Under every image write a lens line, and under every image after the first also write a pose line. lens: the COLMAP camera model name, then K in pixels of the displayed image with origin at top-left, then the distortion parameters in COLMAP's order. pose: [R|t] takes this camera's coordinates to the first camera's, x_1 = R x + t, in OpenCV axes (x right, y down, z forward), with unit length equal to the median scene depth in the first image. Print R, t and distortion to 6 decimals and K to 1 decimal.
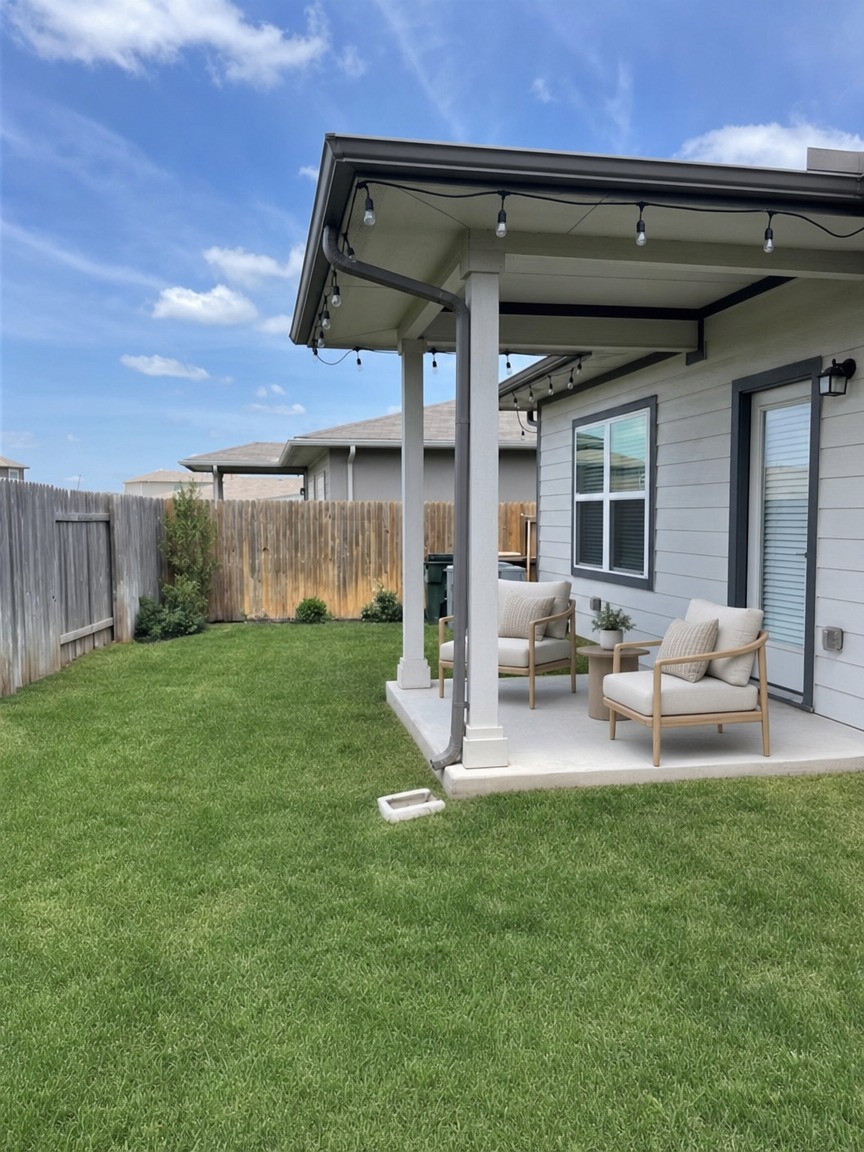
lens RADIAL K [[867.1, 0, 432.0], [0, 867.1, 574.7], [0, 0, 1]] dist [0.028431, -0.000937]
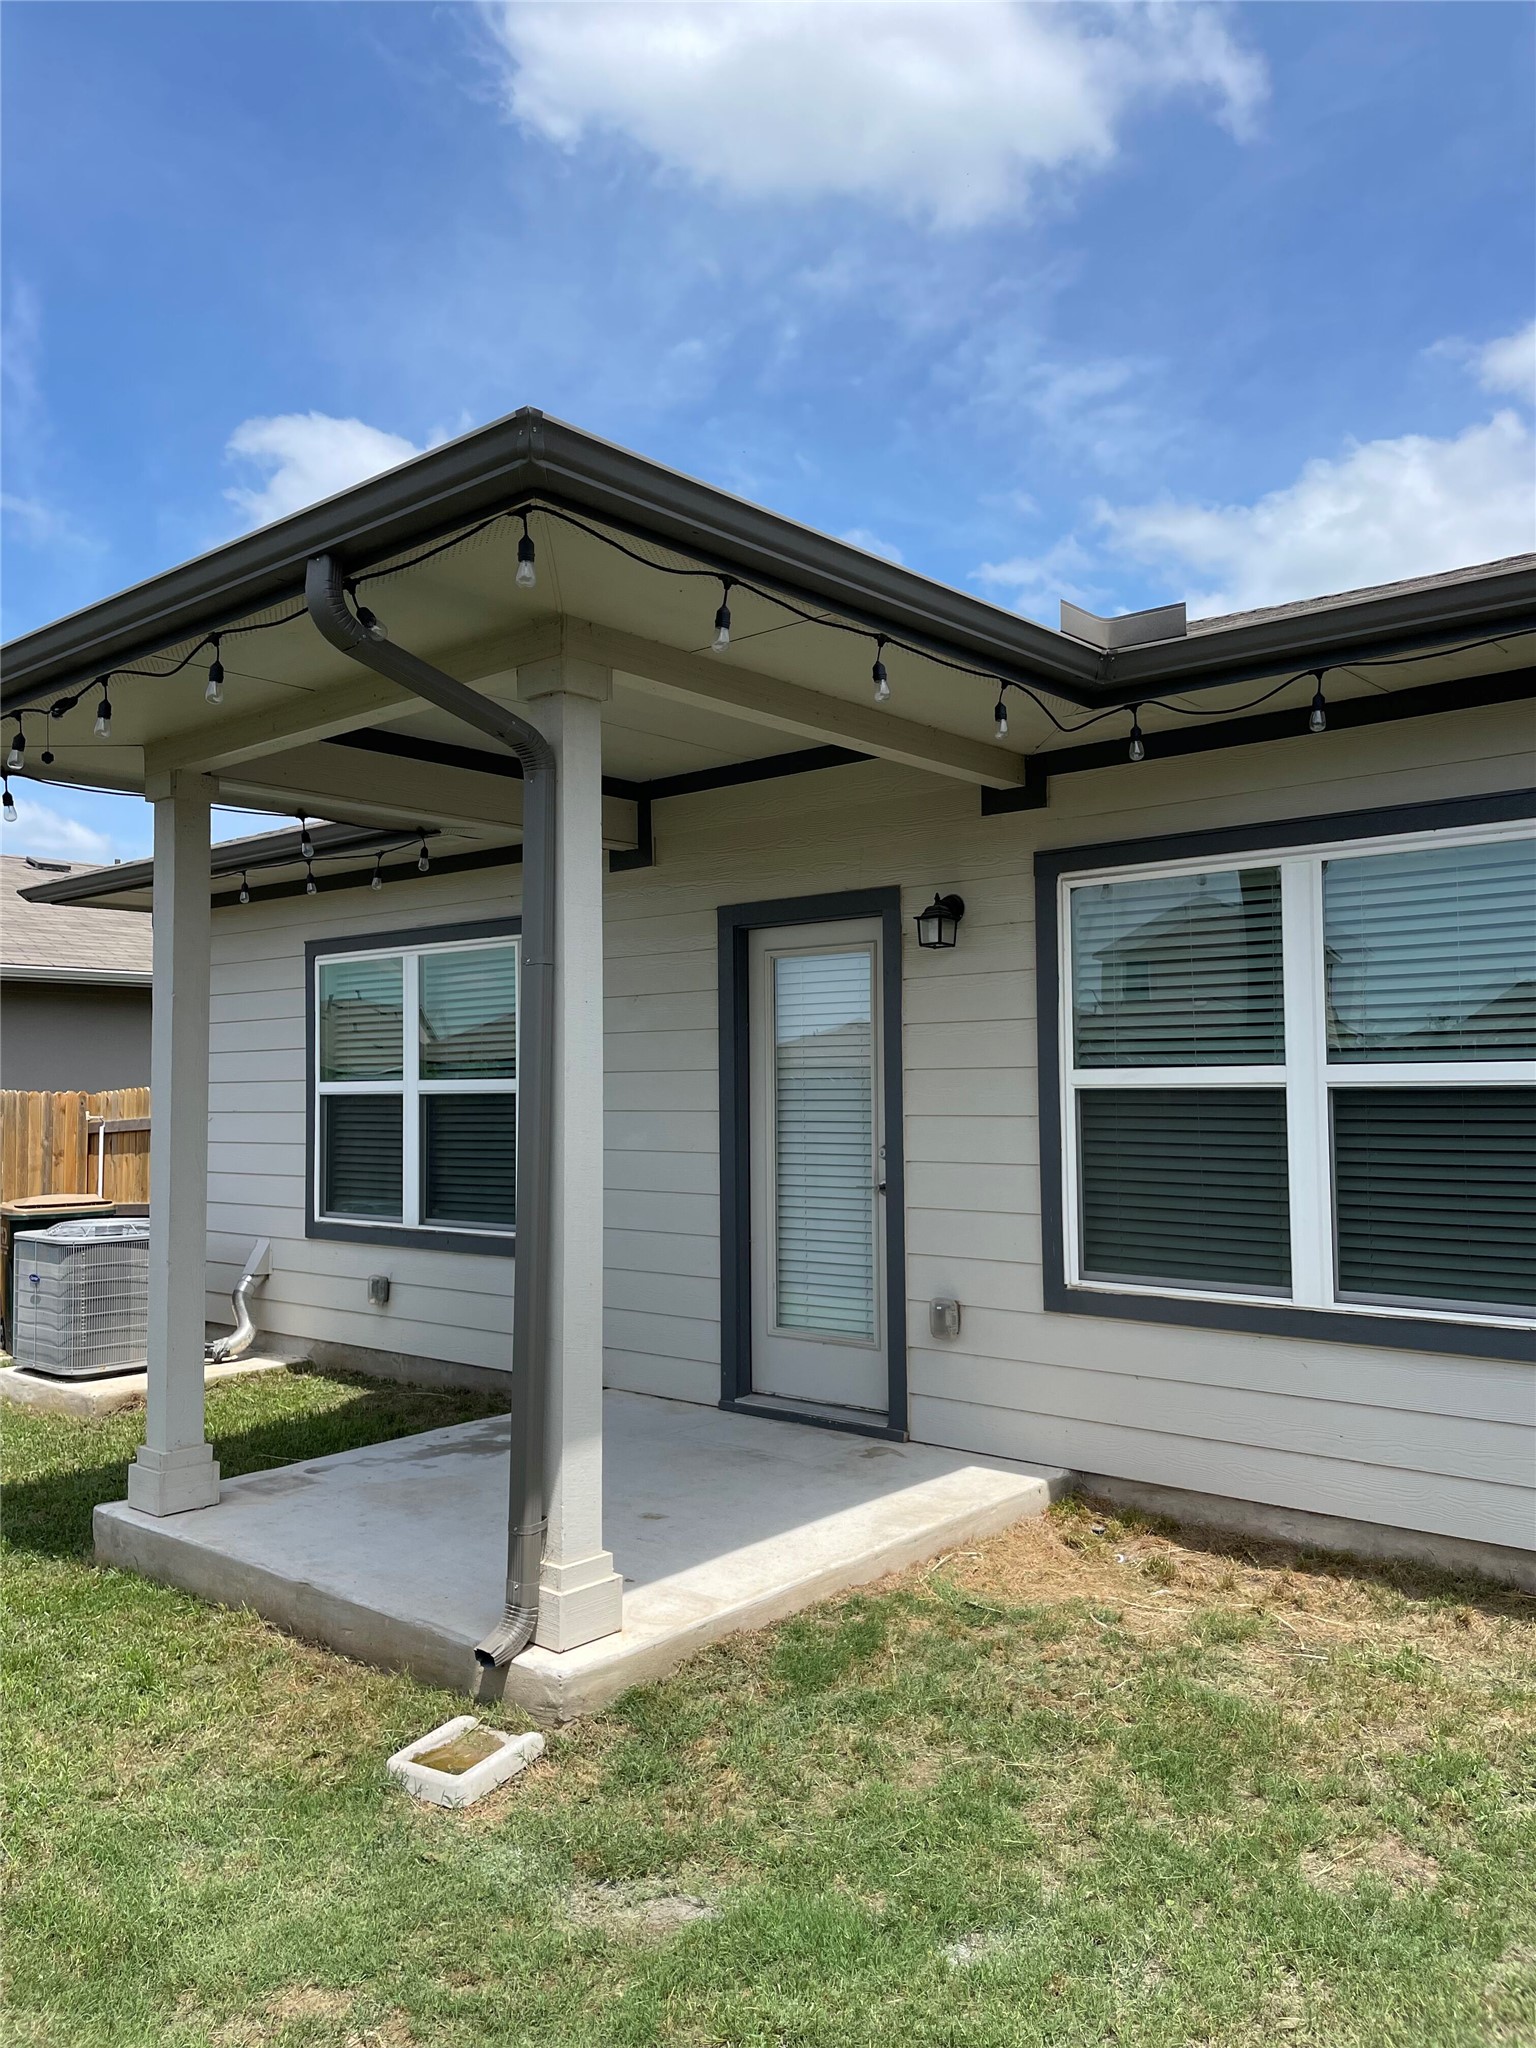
lens RADIAL K [[1567.9, 0, 766.6], [0, 1567.9, 1023.6], [0, 0, 1]] dist [0.040584, -0.011605]
pose [[0.792056, 0.025435, 0.609918, -0.343307], [0.047388, 0.993555, -0.102973, -0.028368], [-0.608606, 0.110463, 0.785746, 0.139911]]
